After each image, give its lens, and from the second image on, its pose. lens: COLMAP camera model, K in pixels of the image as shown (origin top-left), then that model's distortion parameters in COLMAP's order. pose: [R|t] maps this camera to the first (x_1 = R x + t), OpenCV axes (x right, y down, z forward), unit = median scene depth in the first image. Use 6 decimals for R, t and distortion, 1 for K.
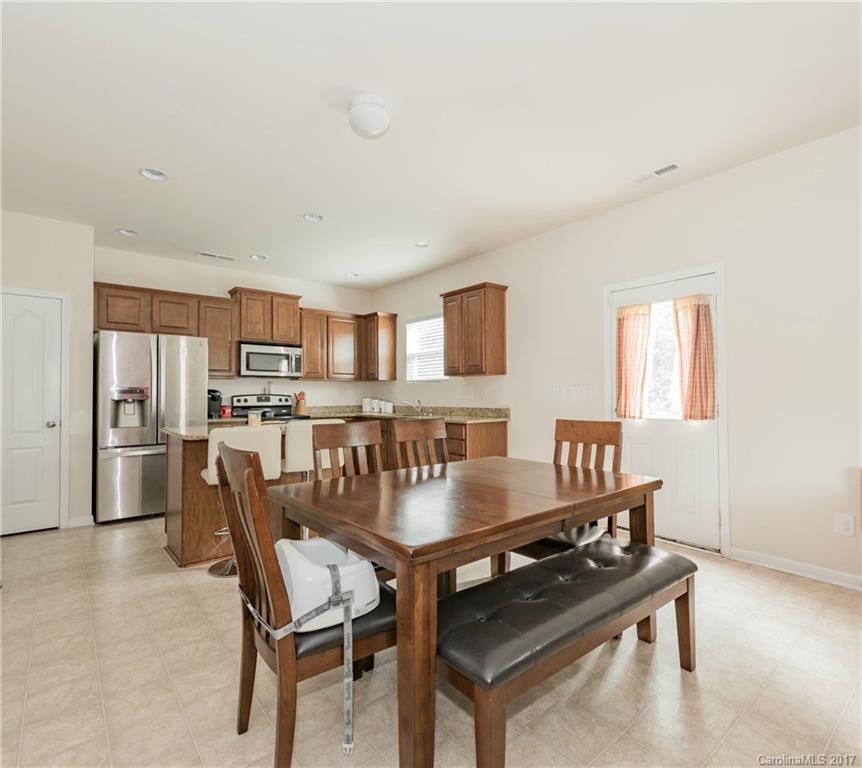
lens RADIAL K [[443.3, 0, 435.0], [0, 443.3, 381.4], [0, 0, 1]] dist [-0.036081, 0.005853]
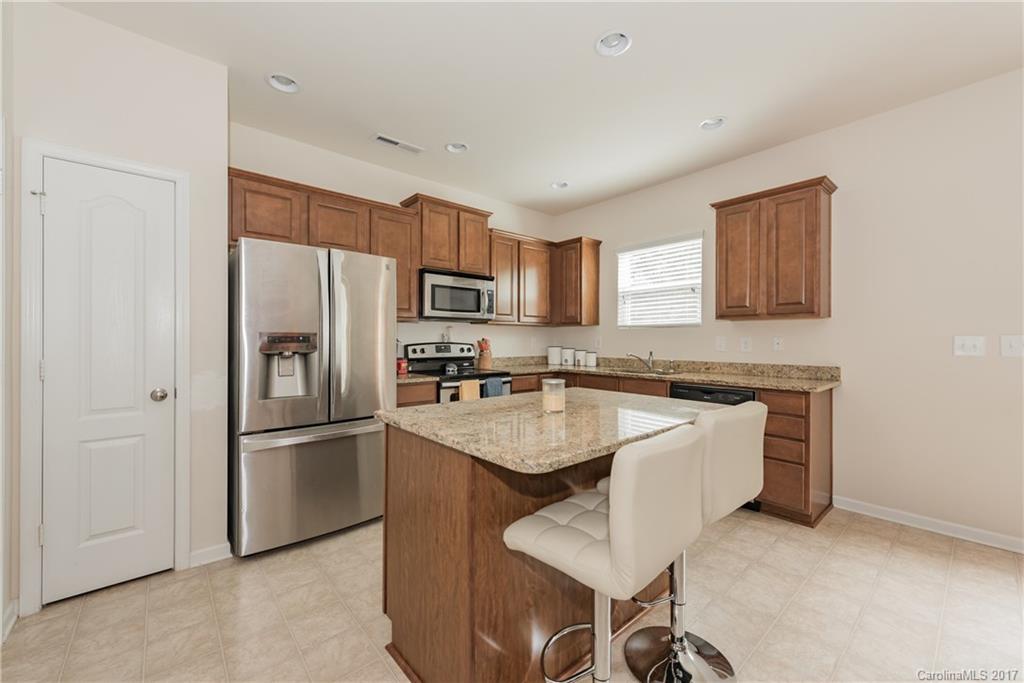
lens RADIAL K [[403.7, 0, 507.5], [0, 403.7, 338.5], [0, 0, 1]] dist [-0.023452, -0.000029]
pose [[0.999818, 0.007950, -0.017334, -0.267553], [-0.007503, 0.999643, 0.025653, 0.004169], [0.017532, -0.025518, 0.999521, 0.310859]]
